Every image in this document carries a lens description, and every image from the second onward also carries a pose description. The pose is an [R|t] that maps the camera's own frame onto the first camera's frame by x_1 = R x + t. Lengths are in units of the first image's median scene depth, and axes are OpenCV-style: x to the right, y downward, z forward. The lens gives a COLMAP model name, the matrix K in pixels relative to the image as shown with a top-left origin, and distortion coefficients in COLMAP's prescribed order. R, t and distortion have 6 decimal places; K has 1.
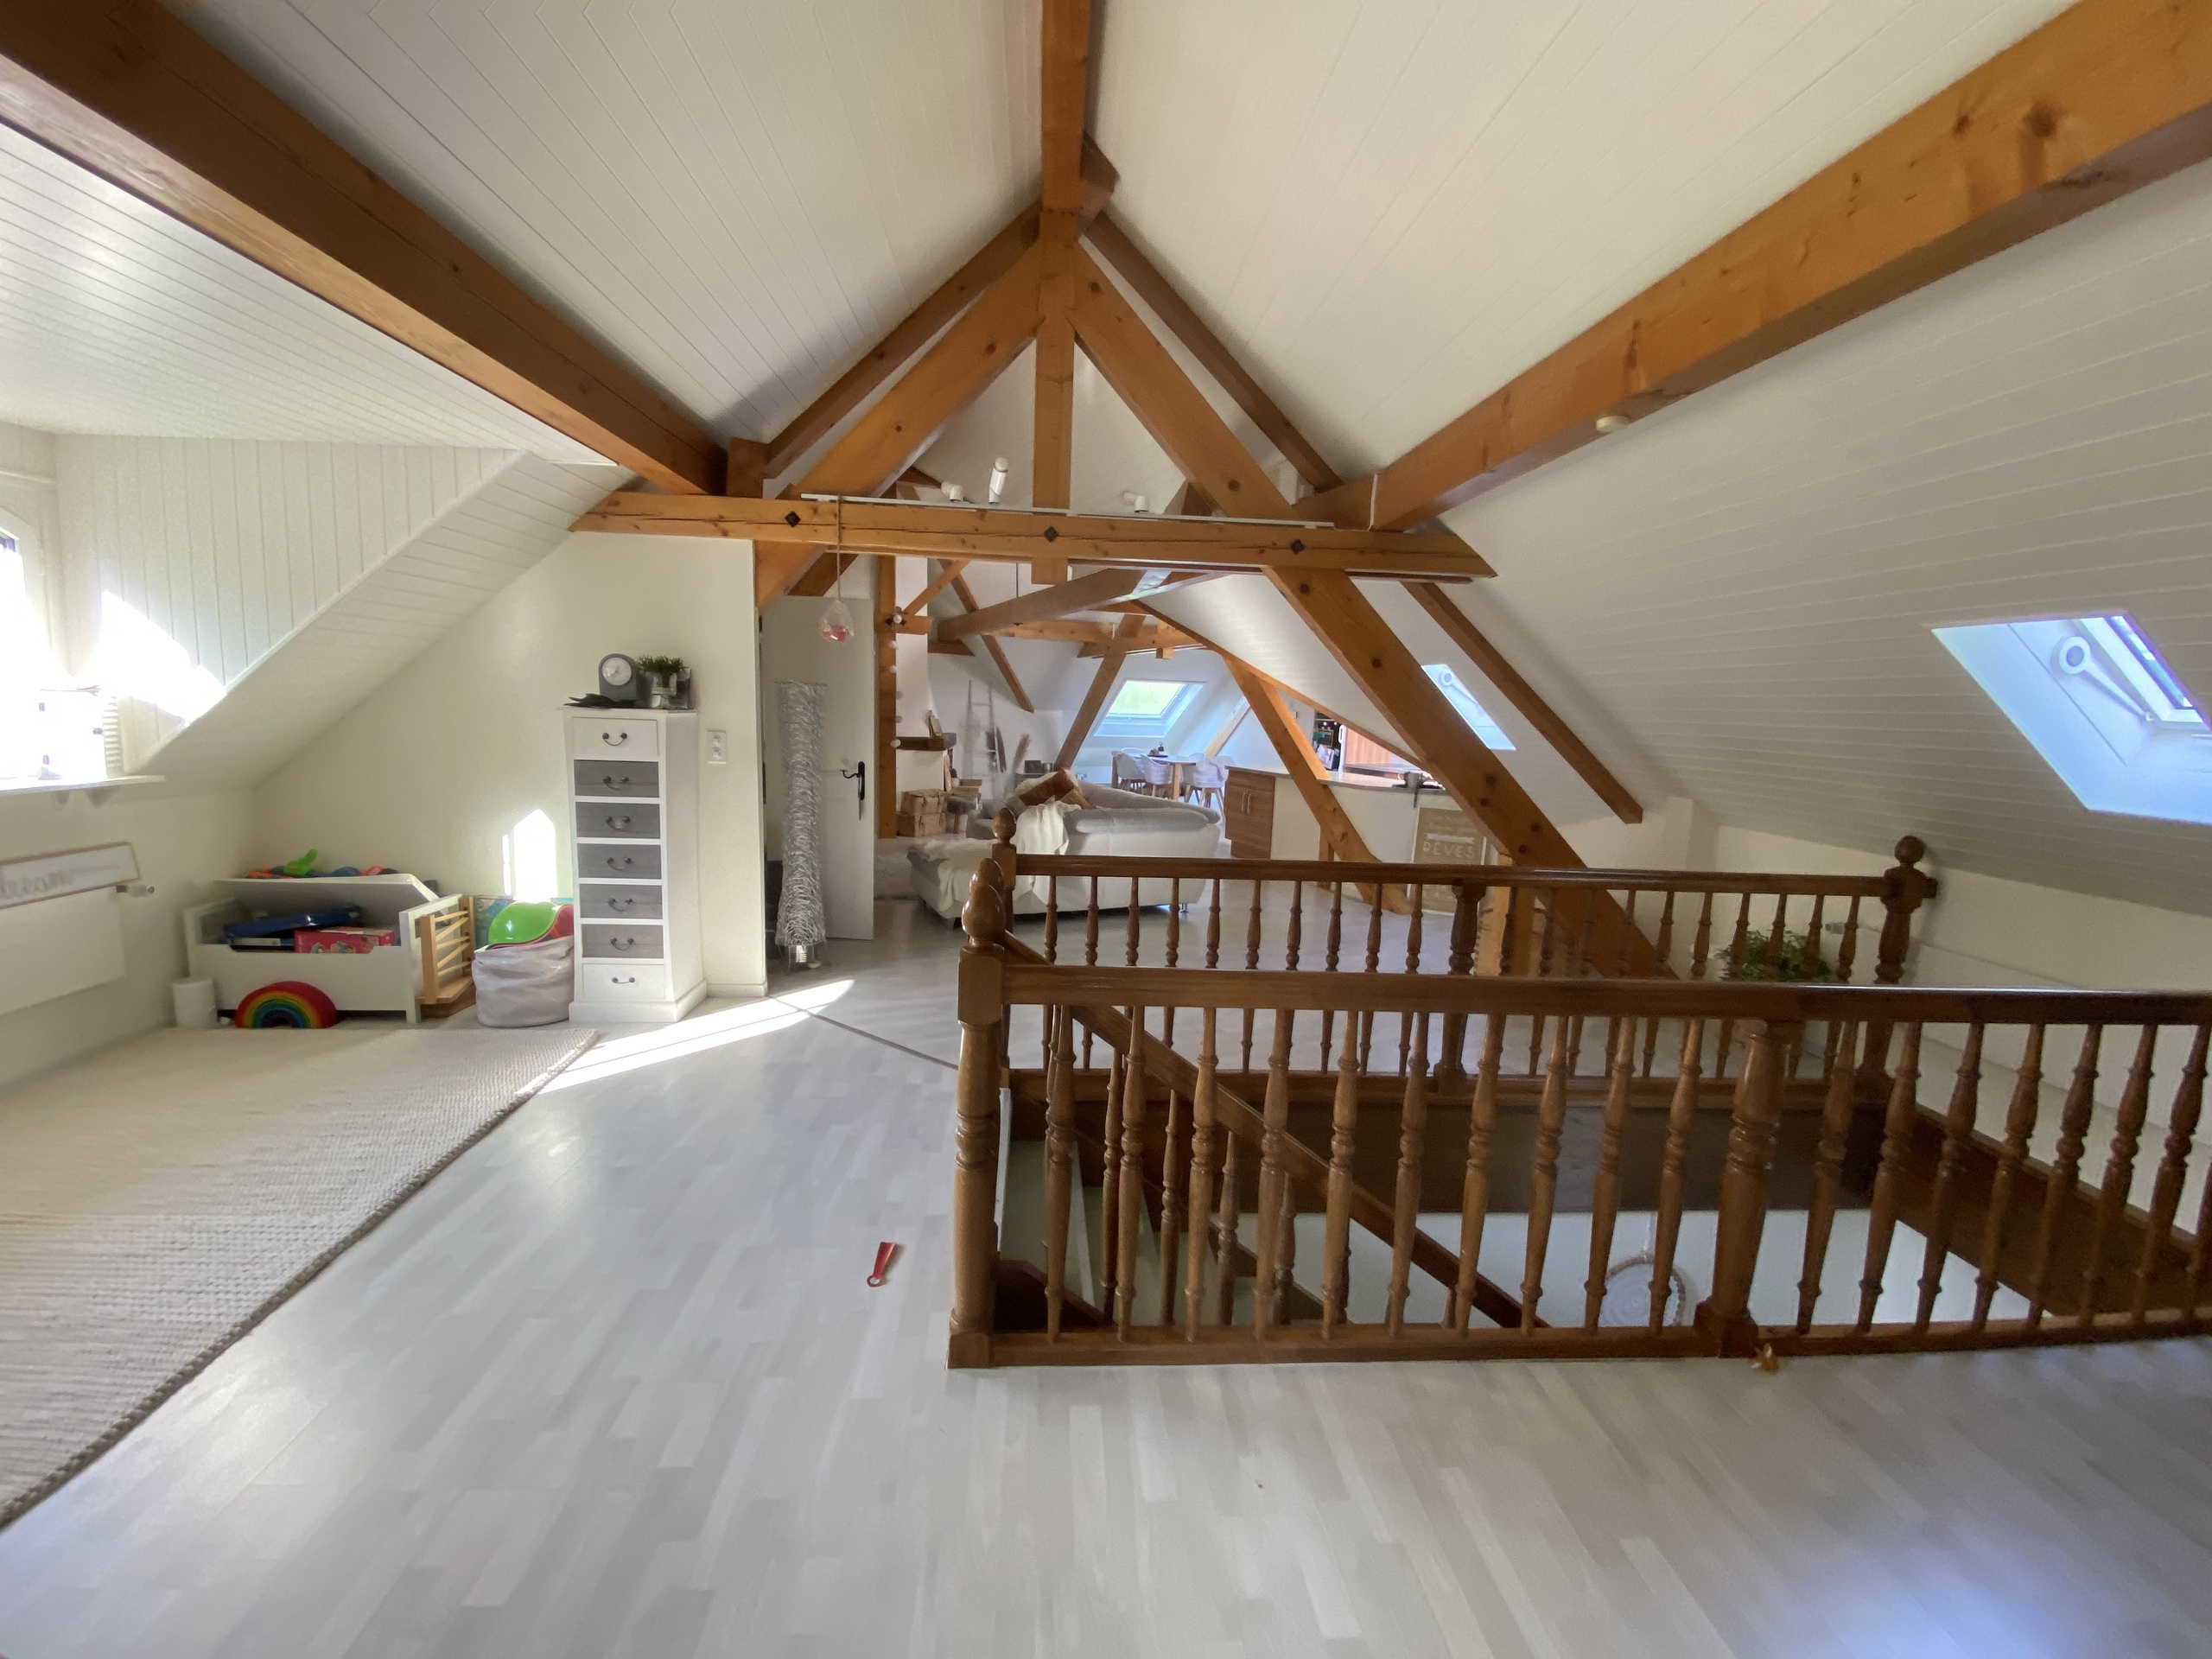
lens RADIAL K [[913.6, 0, 1104.2], [0, 913.6, 840.3], [0, 0, 1]] dist [0.070307, -0.055168]
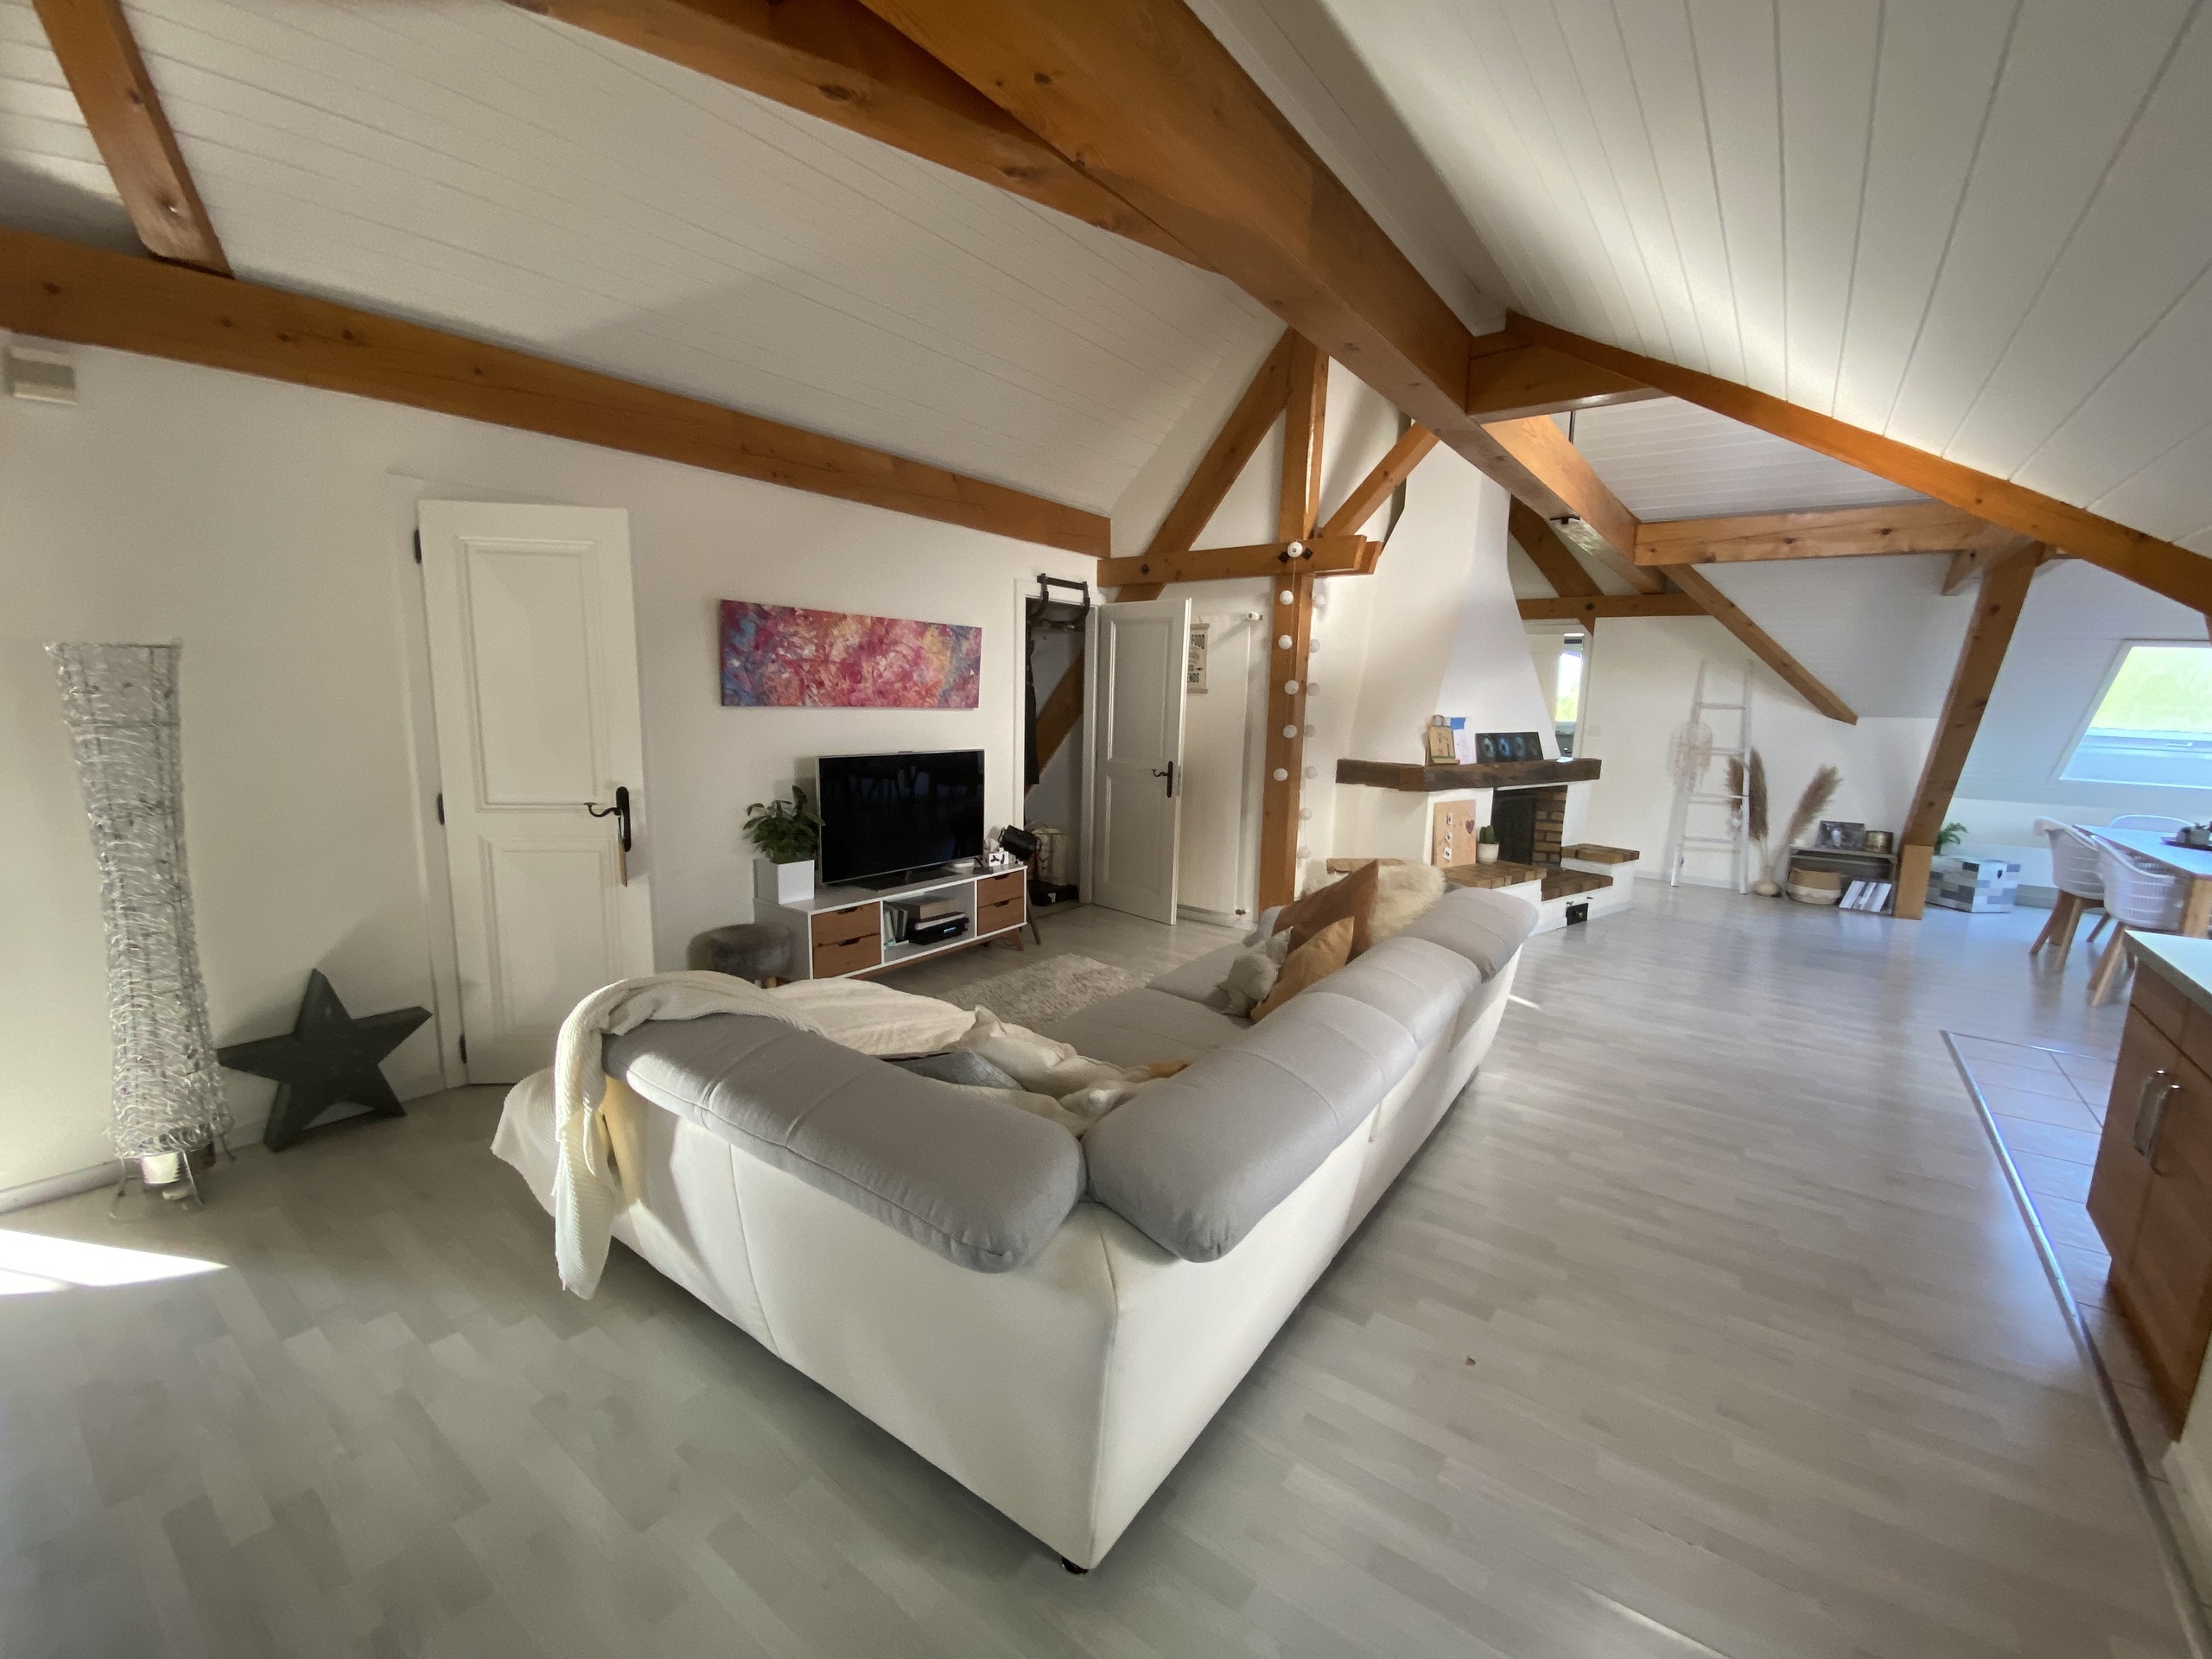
lens RADIAL K [[907.2, 0, 1108.6], [0, 907.2, 833.8], [0, 0, 1]] dist [0.015827, -0.017590]
pose [[0.498743, 0.103981, -0.860490, 0.438179], [-0.124996, 0.991029, 0.047308, -0.173911], [0.857689, 0.083964, 0.507266, 1.337929]]
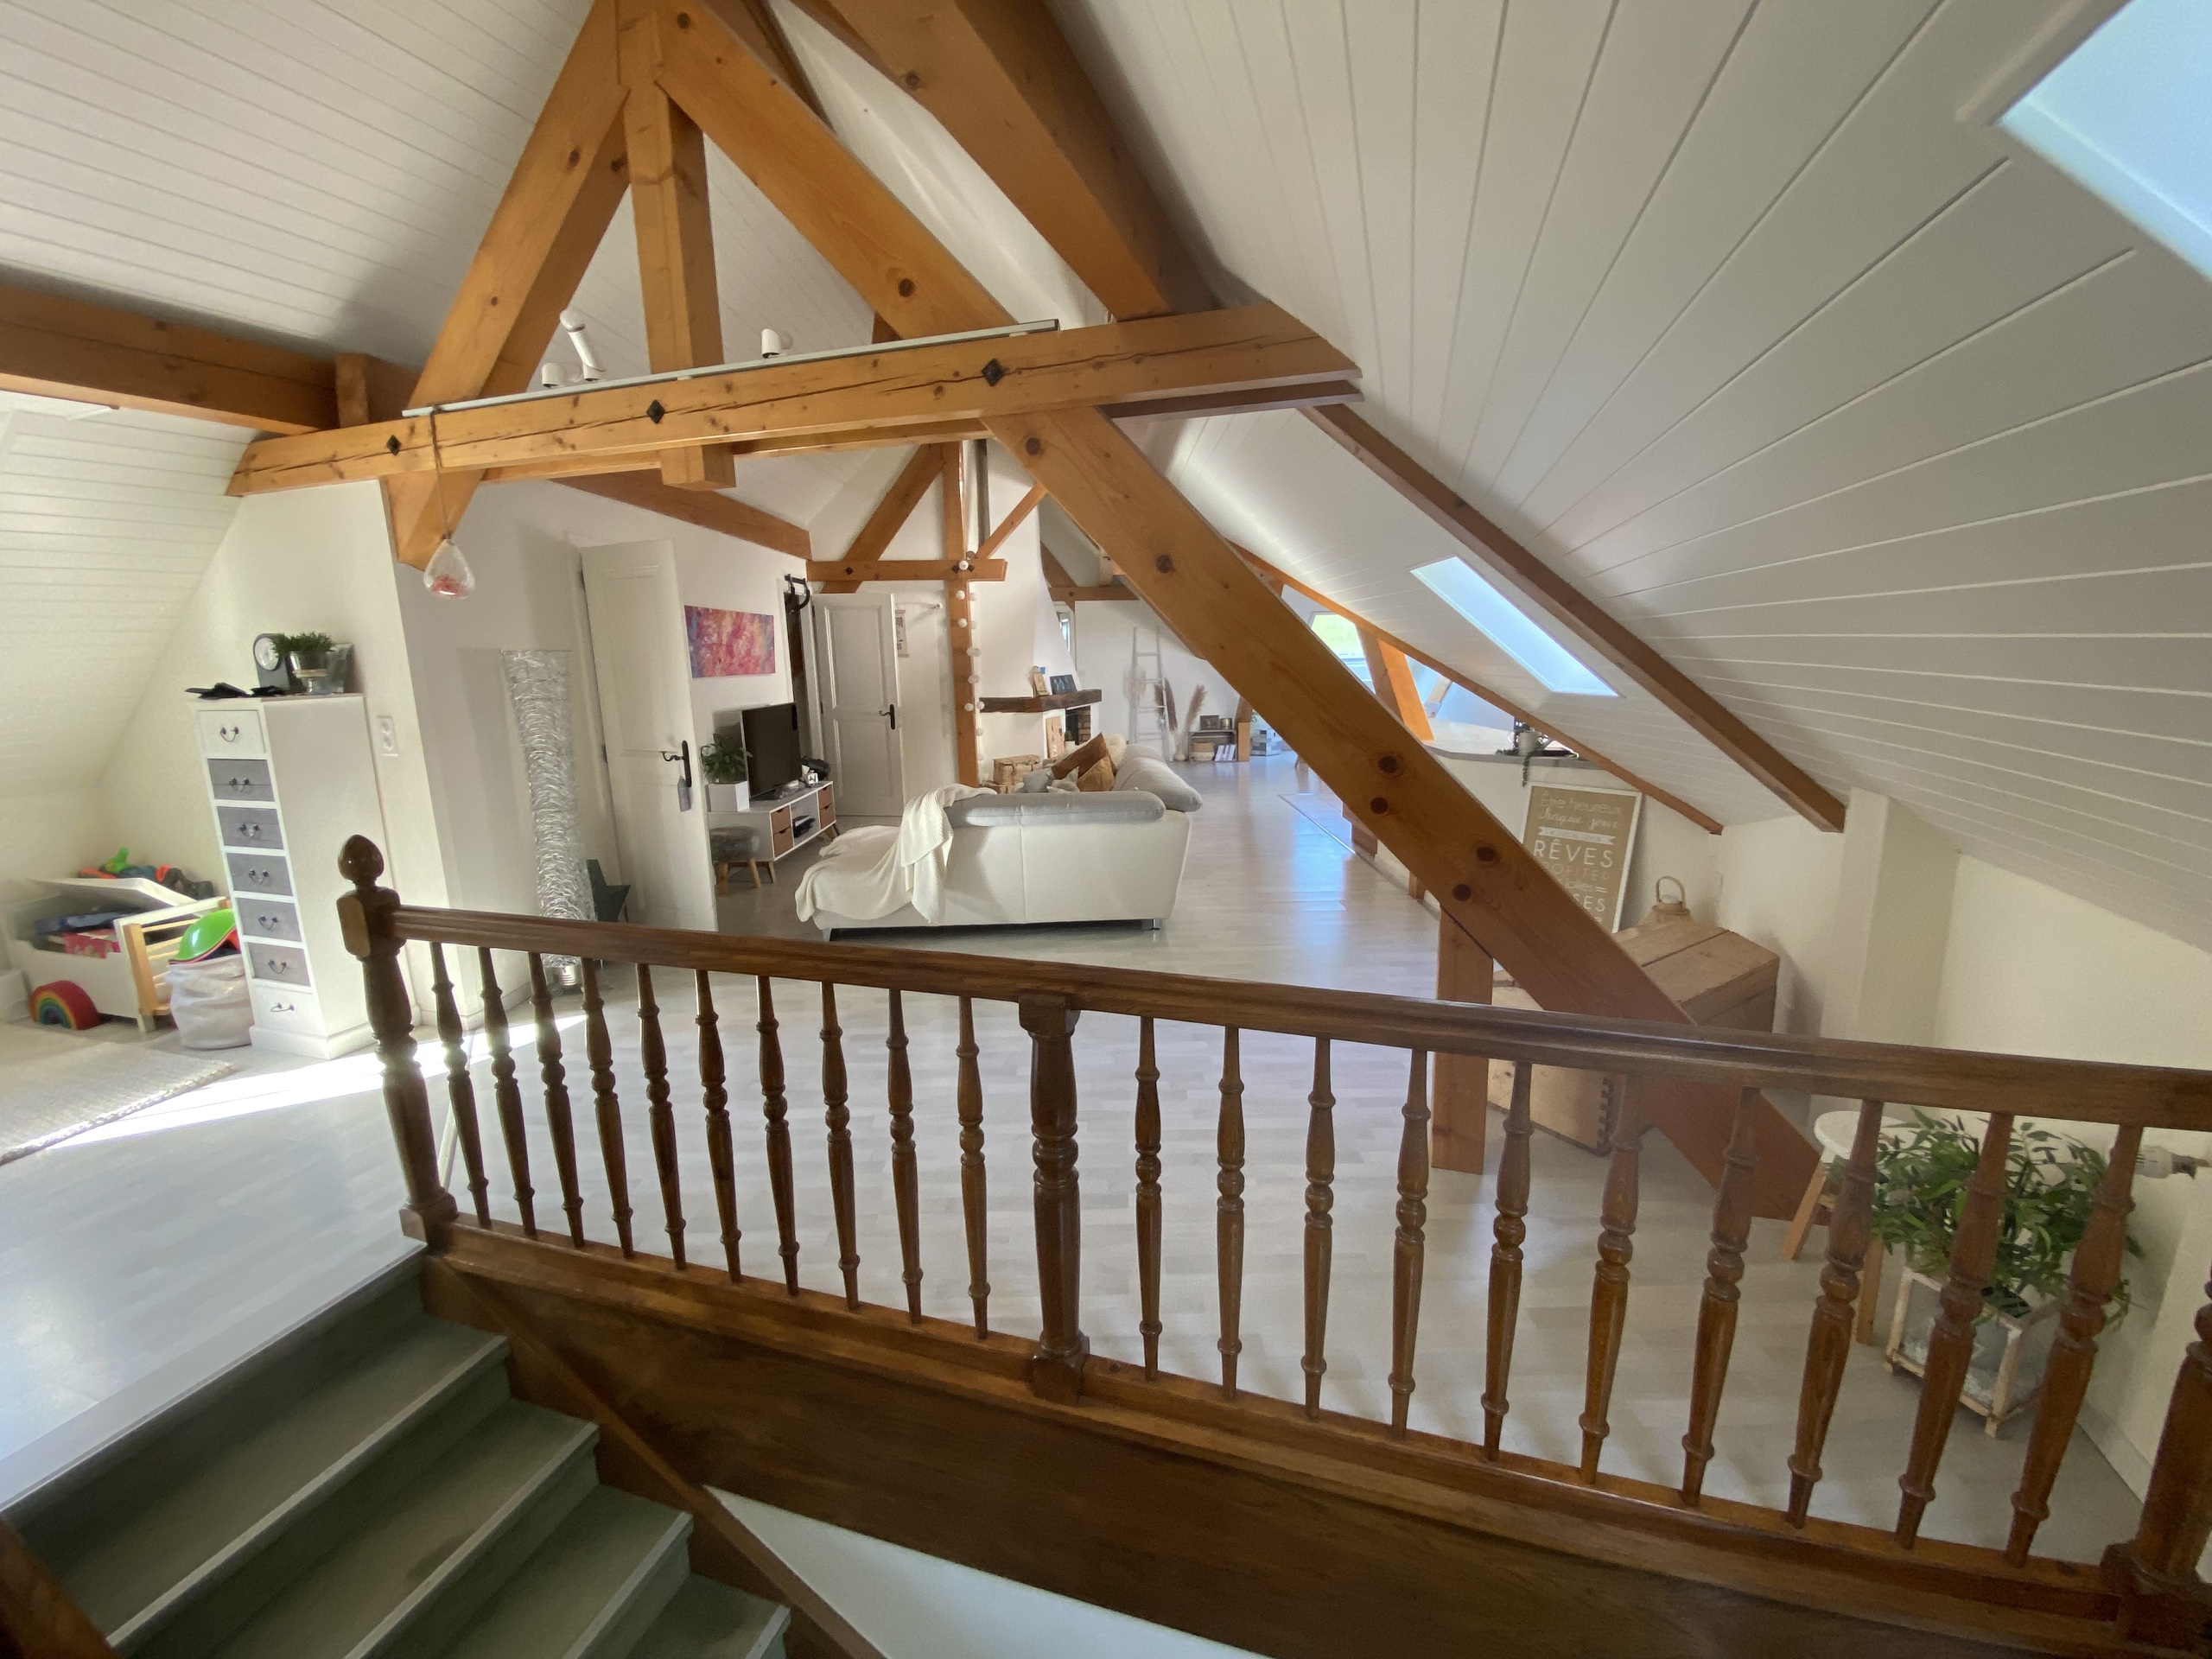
lens RADIAL K [[907.2, 0, 1108.6], [0, 907.2, 833.8], [0, 0, 1]] dist [0.015827, -0.017590]
pose [[0.926781, 0.020269, -0.375055, 0.500025], [-0.001398, 0.998722, 0.050519, -0.055302], [0.375599, -0.046296, 0.925625, 0.479242]]
